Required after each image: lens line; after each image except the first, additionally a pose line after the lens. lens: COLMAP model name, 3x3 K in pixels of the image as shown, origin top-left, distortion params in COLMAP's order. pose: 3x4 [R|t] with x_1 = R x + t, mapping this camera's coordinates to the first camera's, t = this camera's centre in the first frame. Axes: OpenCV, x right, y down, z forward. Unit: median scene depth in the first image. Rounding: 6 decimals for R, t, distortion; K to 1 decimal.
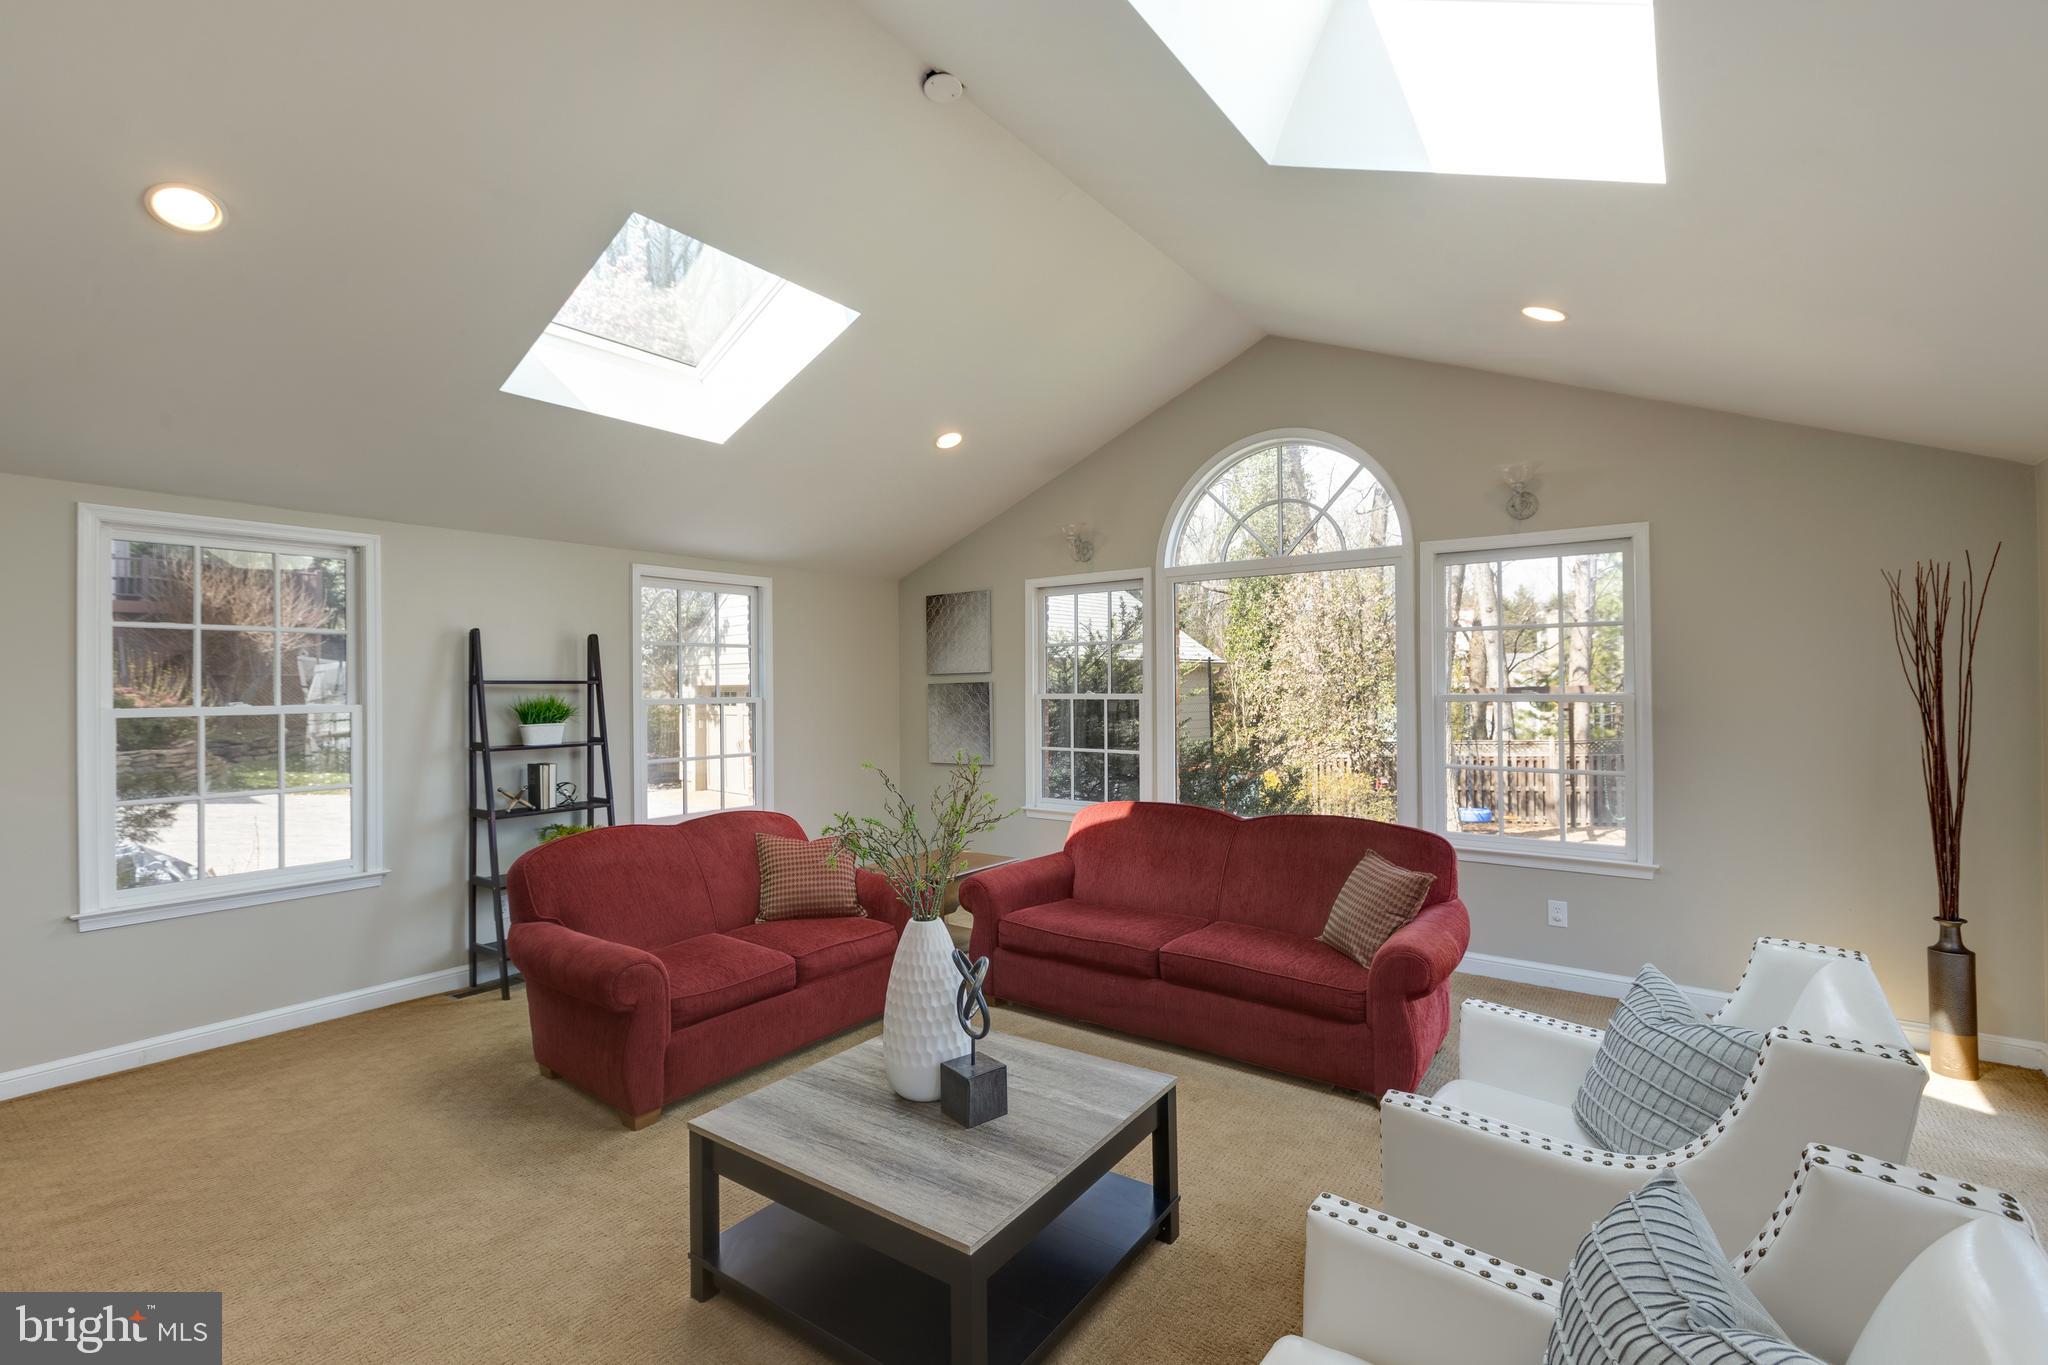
lens RADIAL K [[915.7, 0, 1024.0], [0, 915.7, 682.5], [0, 0, 1]] dist [0.000314, -0.000011]
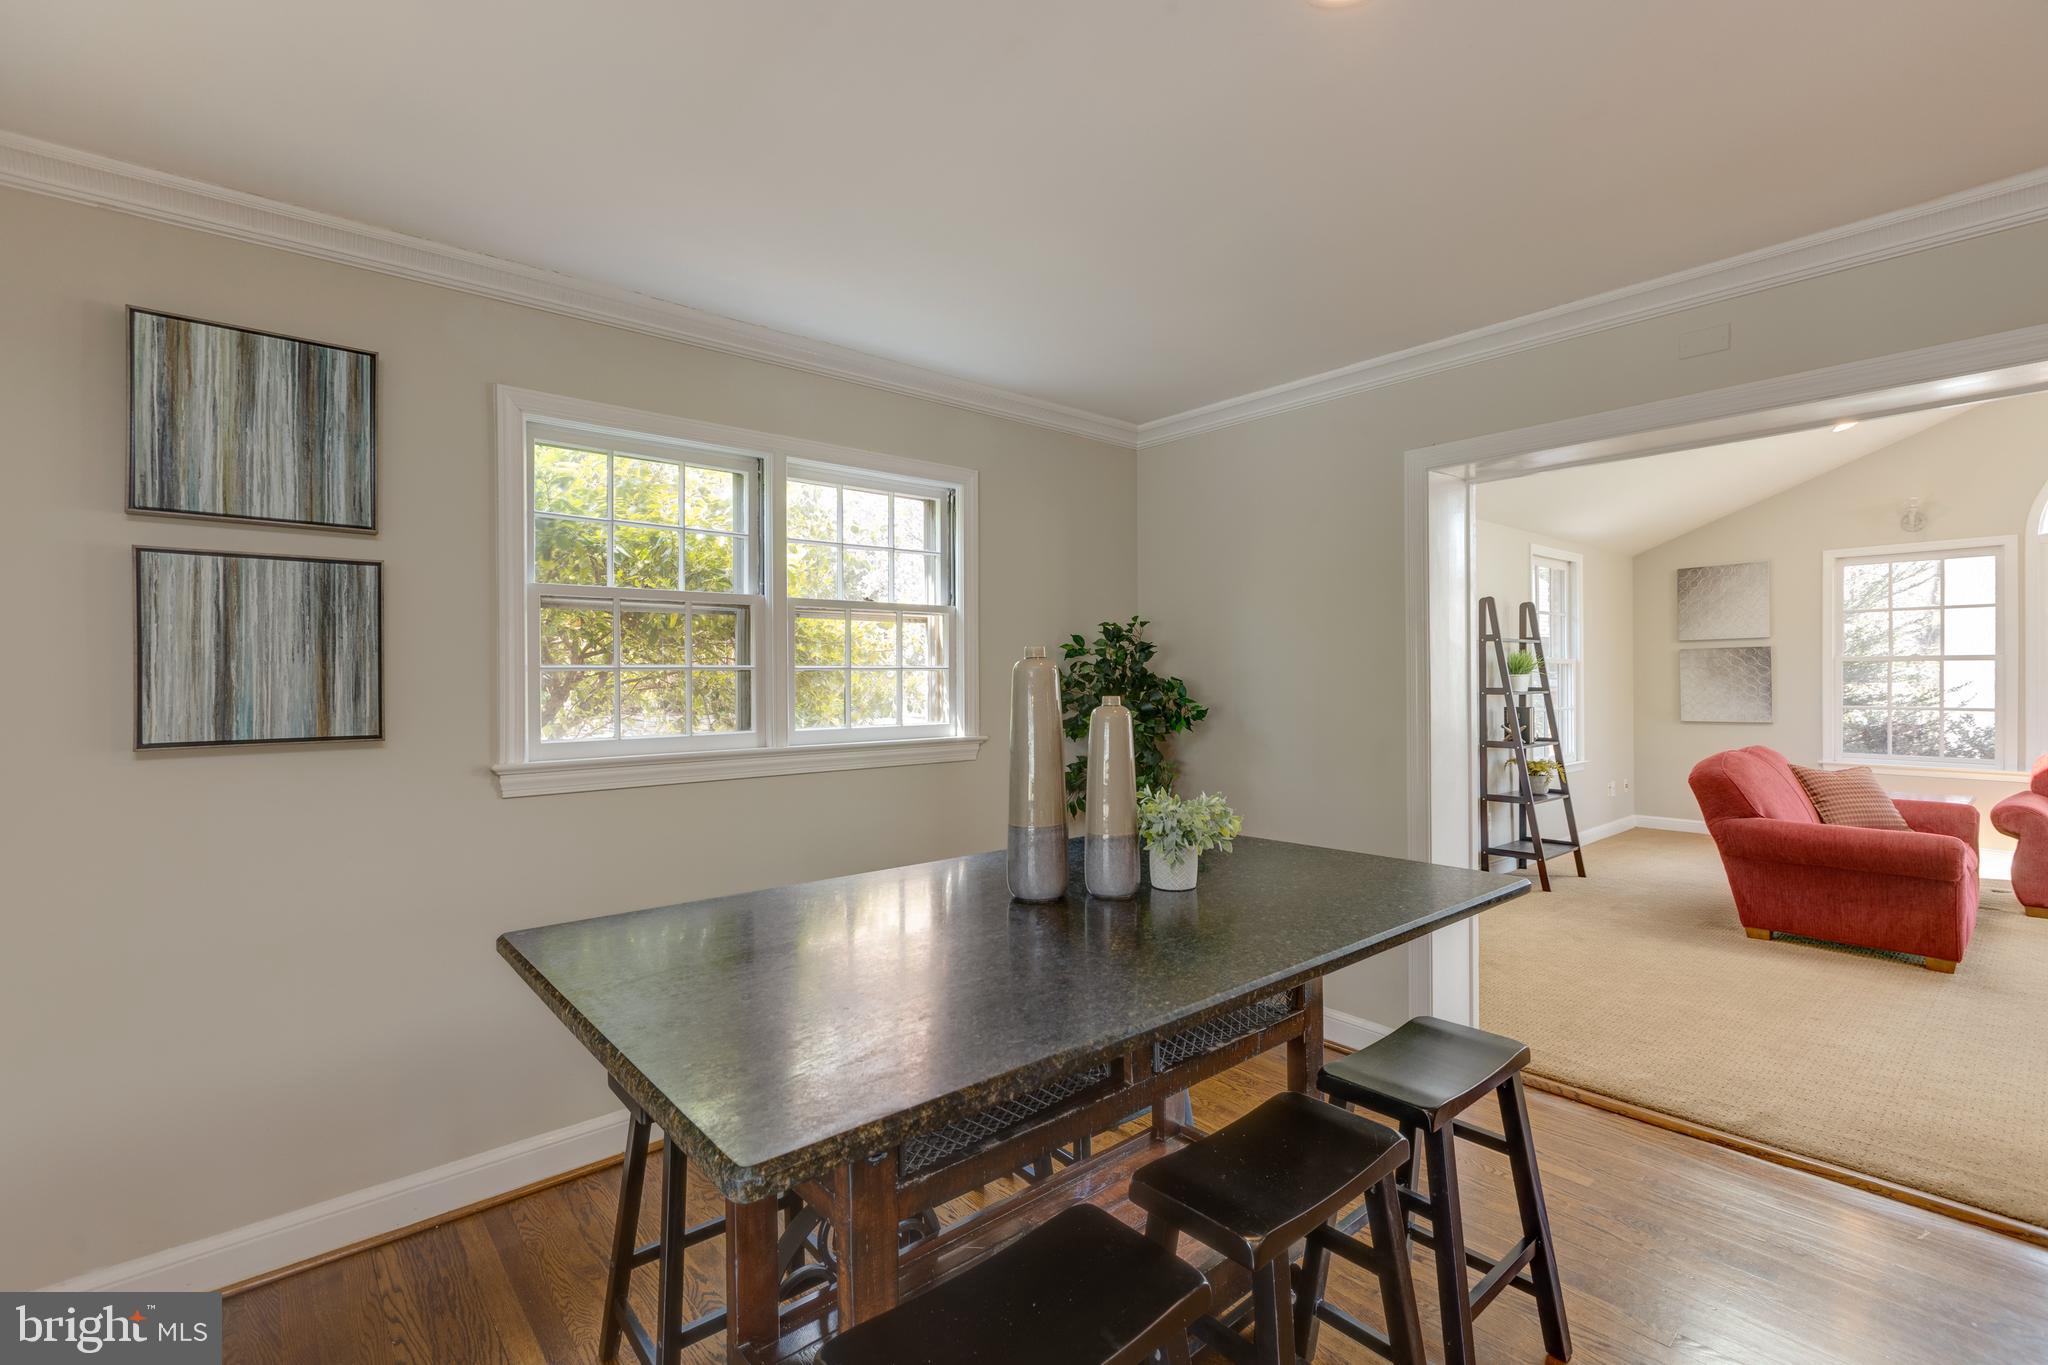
lens RADIAL K [[909.0, 0, 1027.4], [0, 909.0, 677.9], [0, 0, 1]] dist [-0.002024, -0.000123]
pose [[0.976776, 0.004466, -0.214217, -0.665432], [-0.003719, 0.999986, 0.003891, 0.035714], [0.214231, -0.003004, 0.976778, -0.240611]]
